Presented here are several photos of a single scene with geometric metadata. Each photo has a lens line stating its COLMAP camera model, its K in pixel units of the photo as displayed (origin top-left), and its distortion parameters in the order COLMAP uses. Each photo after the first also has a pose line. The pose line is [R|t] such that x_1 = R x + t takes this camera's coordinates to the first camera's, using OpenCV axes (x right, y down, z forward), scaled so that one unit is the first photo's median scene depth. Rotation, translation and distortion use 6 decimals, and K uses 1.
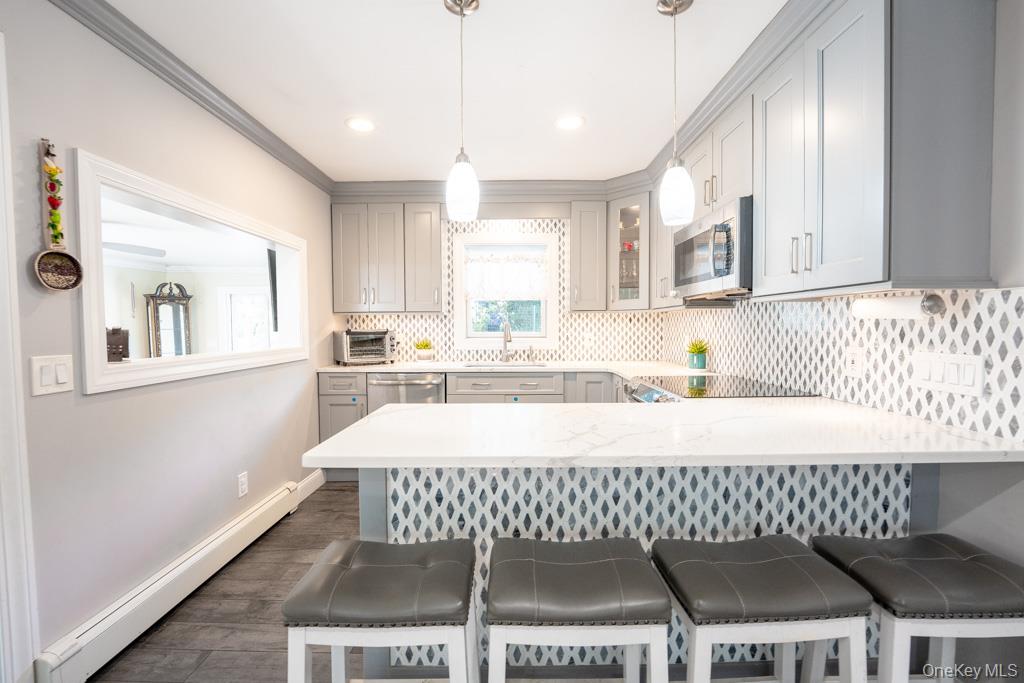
lens RADIAL K [[420.6, 0, 518.5], [0, 420.6, 341.6], [0, 0, 1]] dist [-0.027728, 0.002071]
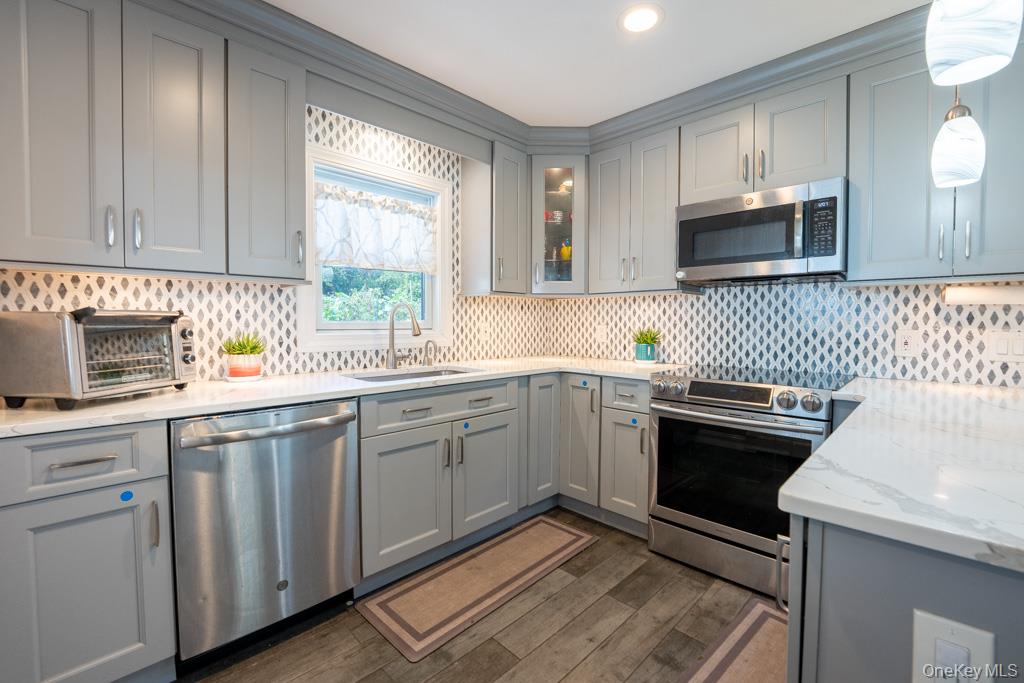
lens RADIAL K [[420.6, 0, 507.3], [0, 420.6, 342.9], [0, 0, 1]] dist [-0.027728, 0.002071]
pose [[0.716664, -0.028361, 0.696841, -0.448004], [0.020547, 0.999598, 0.019552, 0.002044], [-0.697115, 0.000306, 0.716959, 0.562127]]
